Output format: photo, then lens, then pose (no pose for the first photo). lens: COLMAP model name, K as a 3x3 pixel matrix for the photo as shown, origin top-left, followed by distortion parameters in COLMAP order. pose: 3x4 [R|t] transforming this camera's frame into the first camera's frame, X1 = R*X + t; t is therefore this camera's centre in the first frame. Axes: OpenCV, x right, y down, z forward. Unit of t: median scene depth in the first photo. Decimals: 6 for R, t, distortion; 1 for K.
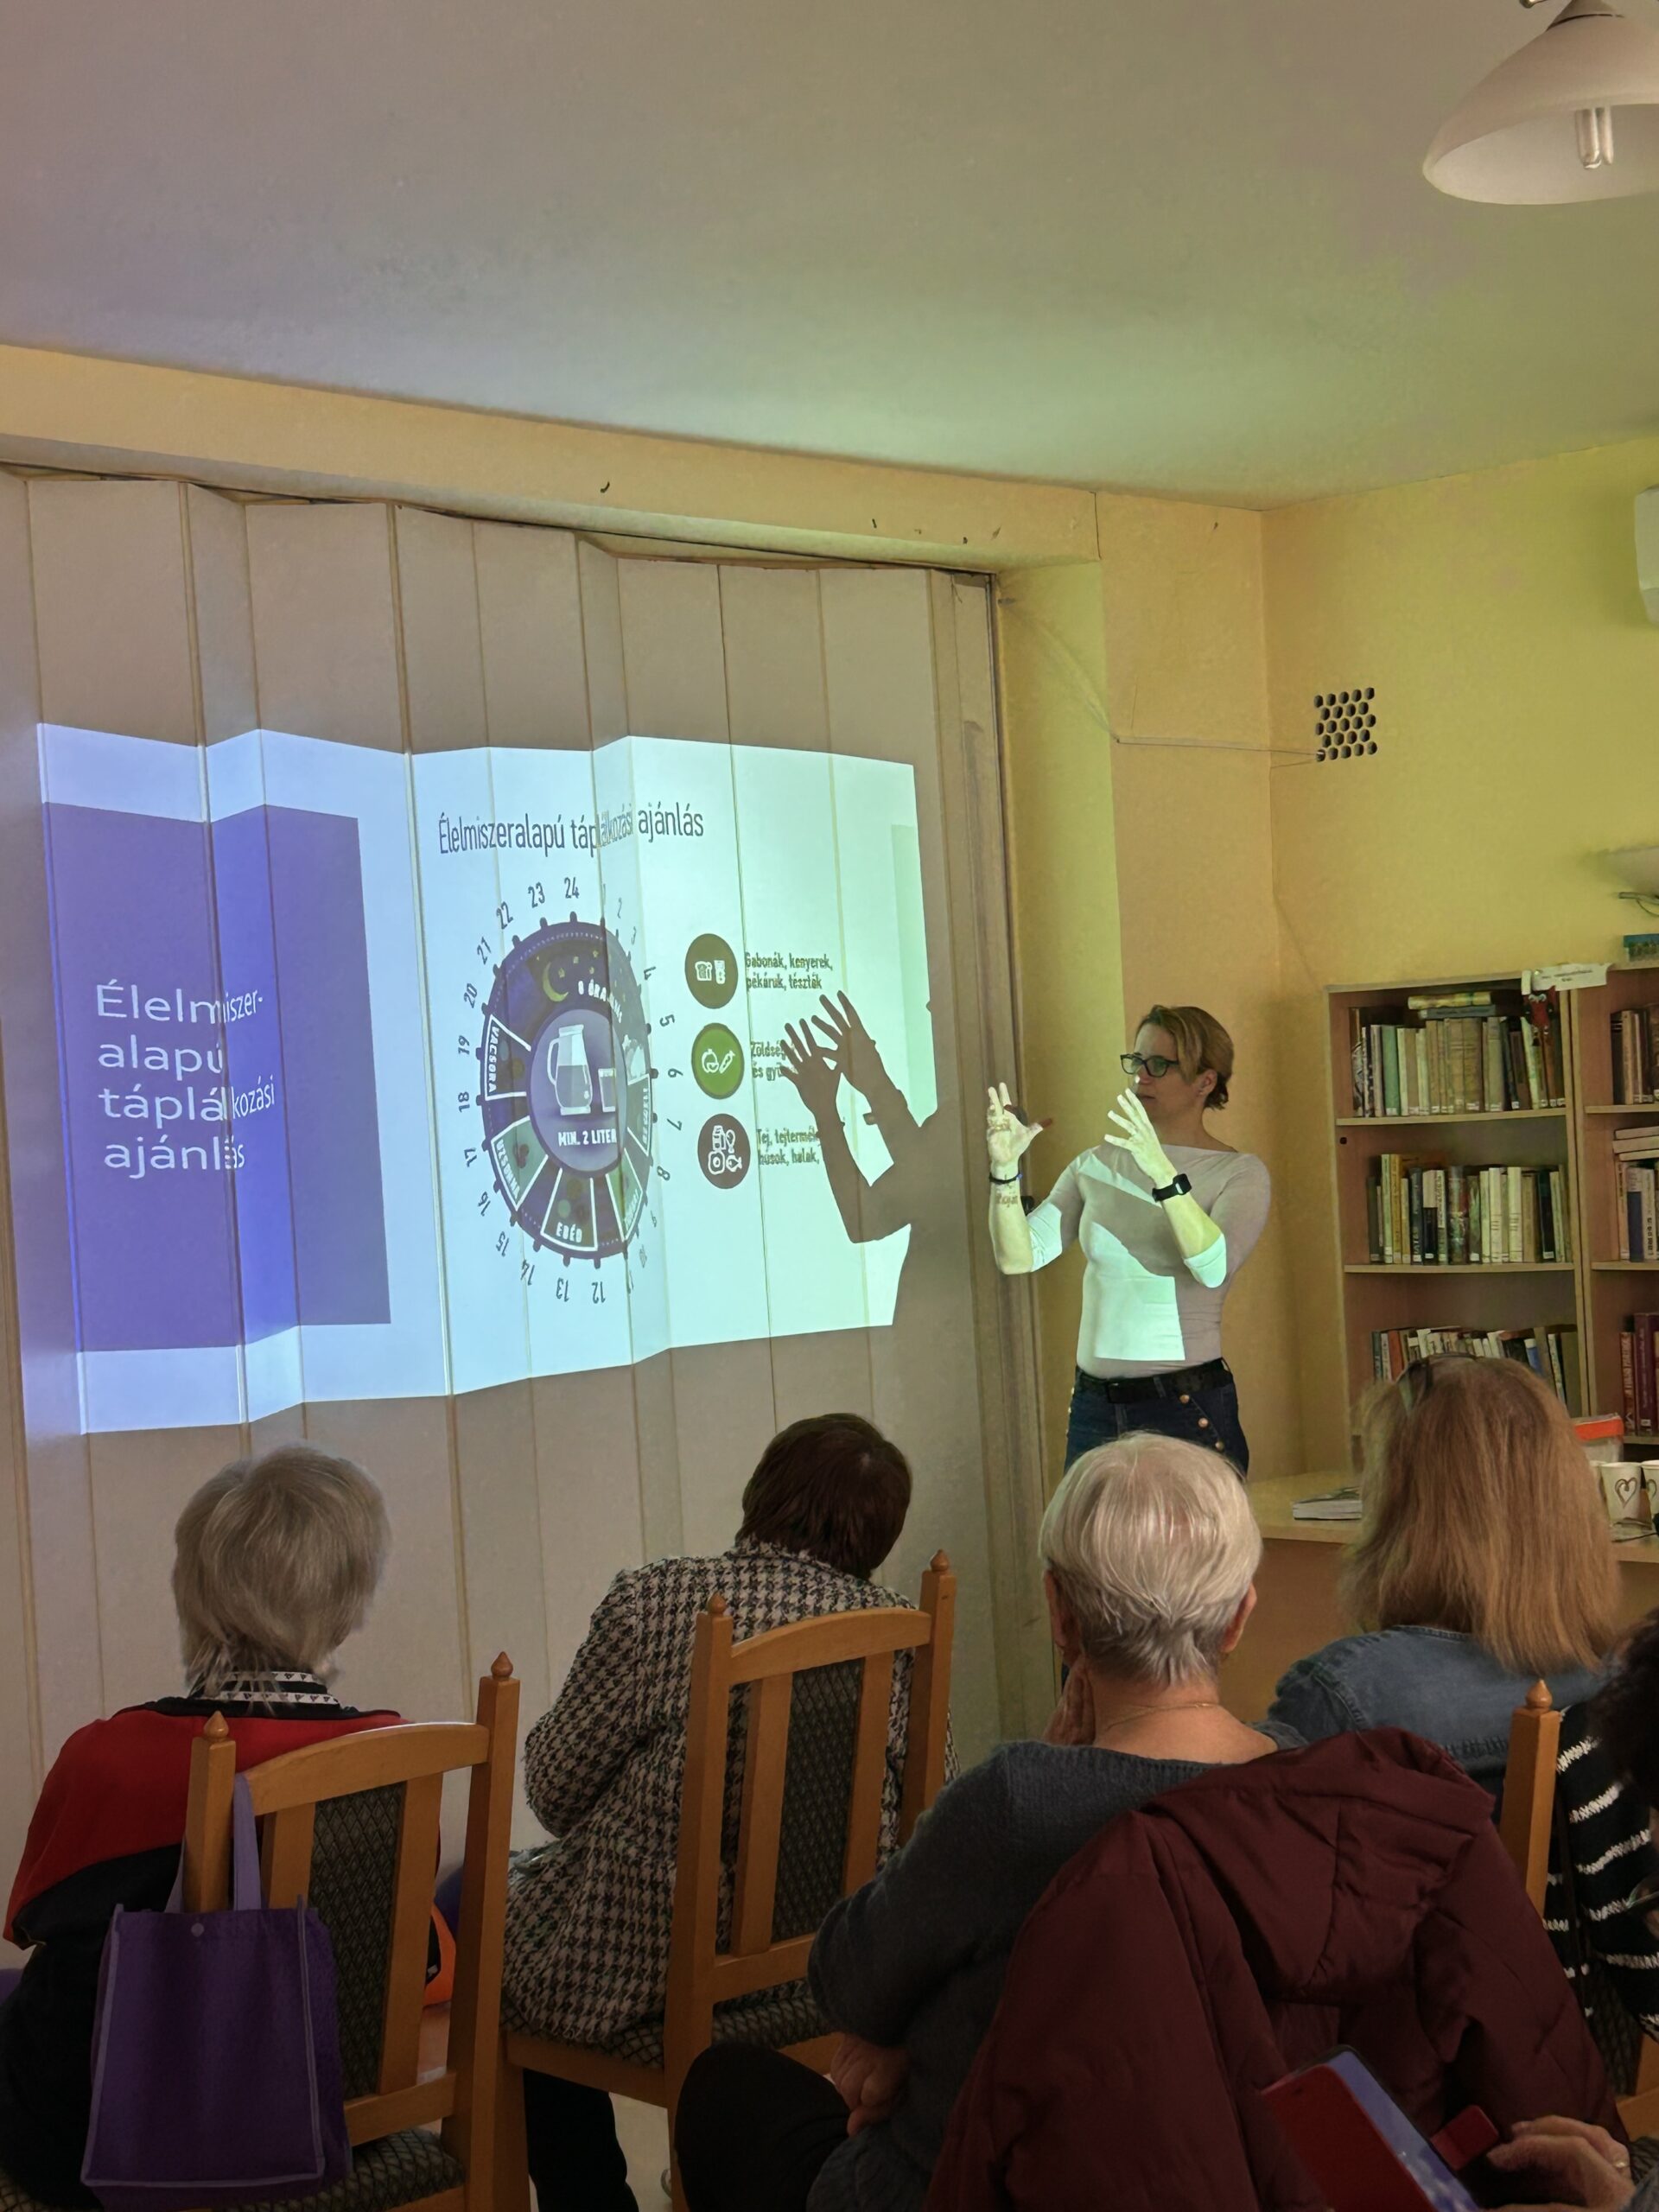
lens RADIAL K [[3429.5, 0, 828.0], [0, 3429.5, 1109.1], [0, 0, 1]] dist [0.126665, 0.000000]
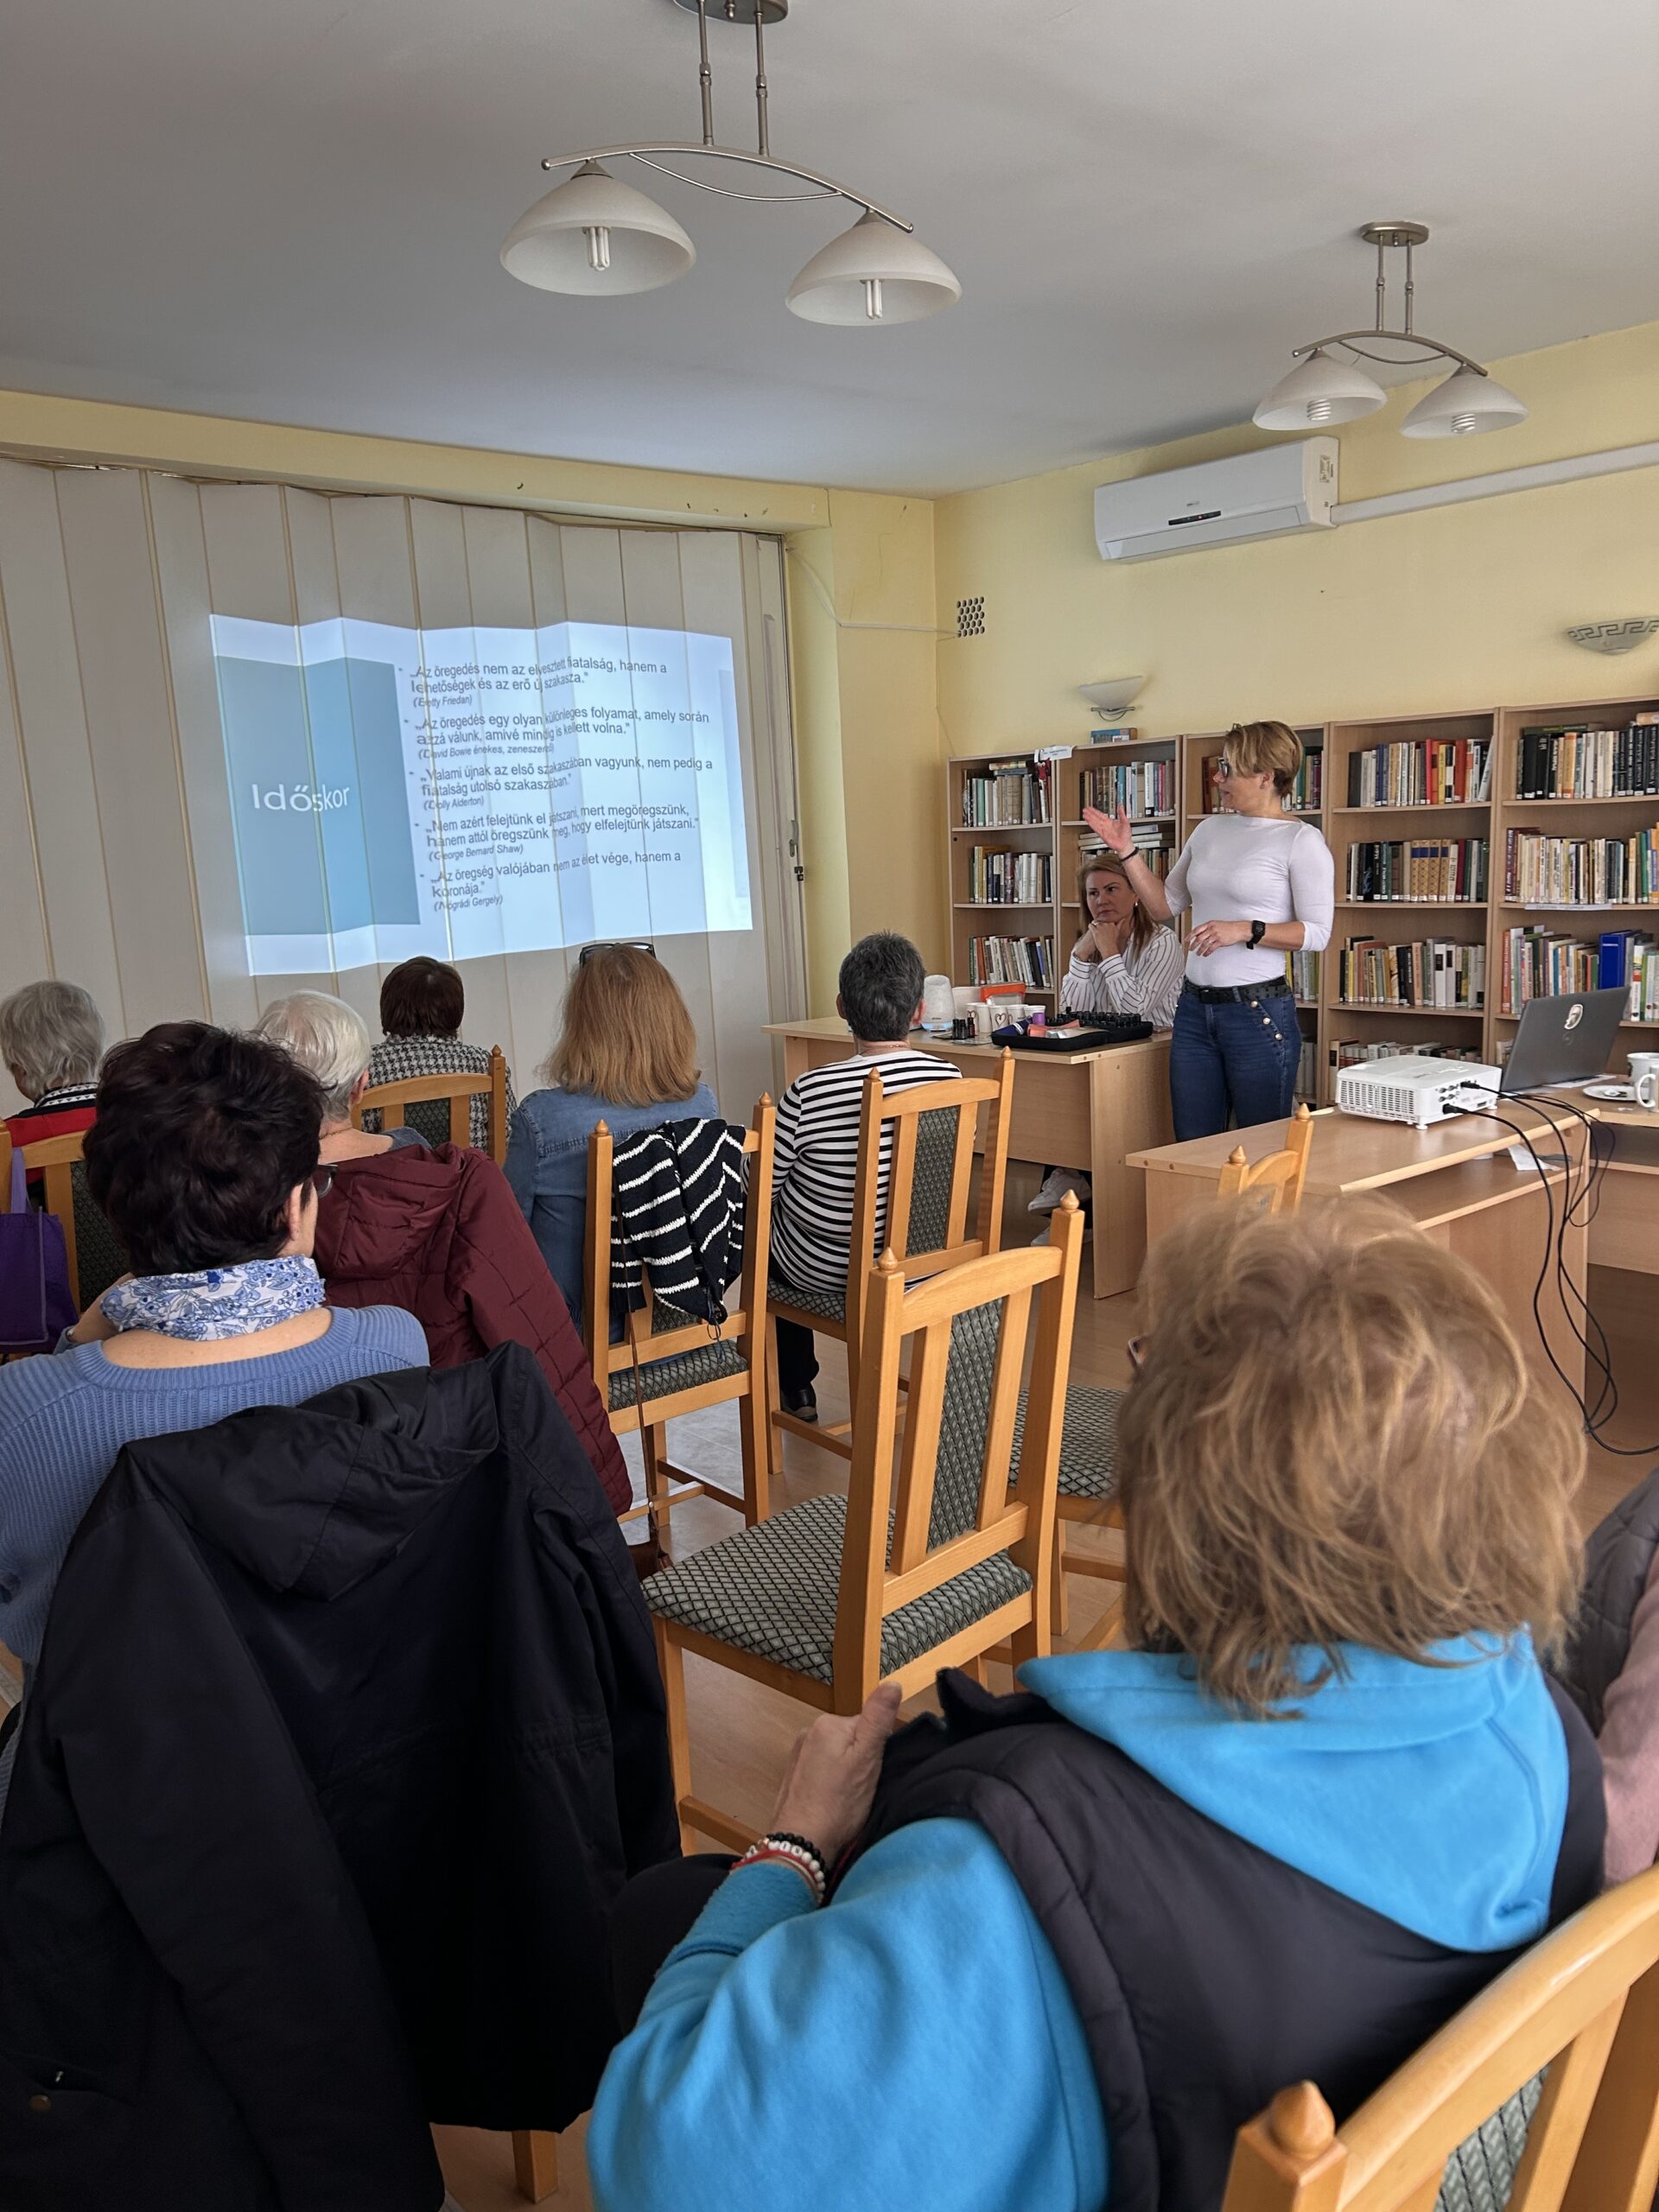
lens RADIAL K [[1651.1, 0, 814.2], [0, 1651.1, 1106.2], [0, 0, 1]] dist [0.053573, -0.014171]
pose [[0.995143, 0.026545, -0.094792, 0.167110], [-0.010130, 0.985458, 0.169615, 0.000363], [0.097916, -0.167831, 0.980941, 0.046452]]
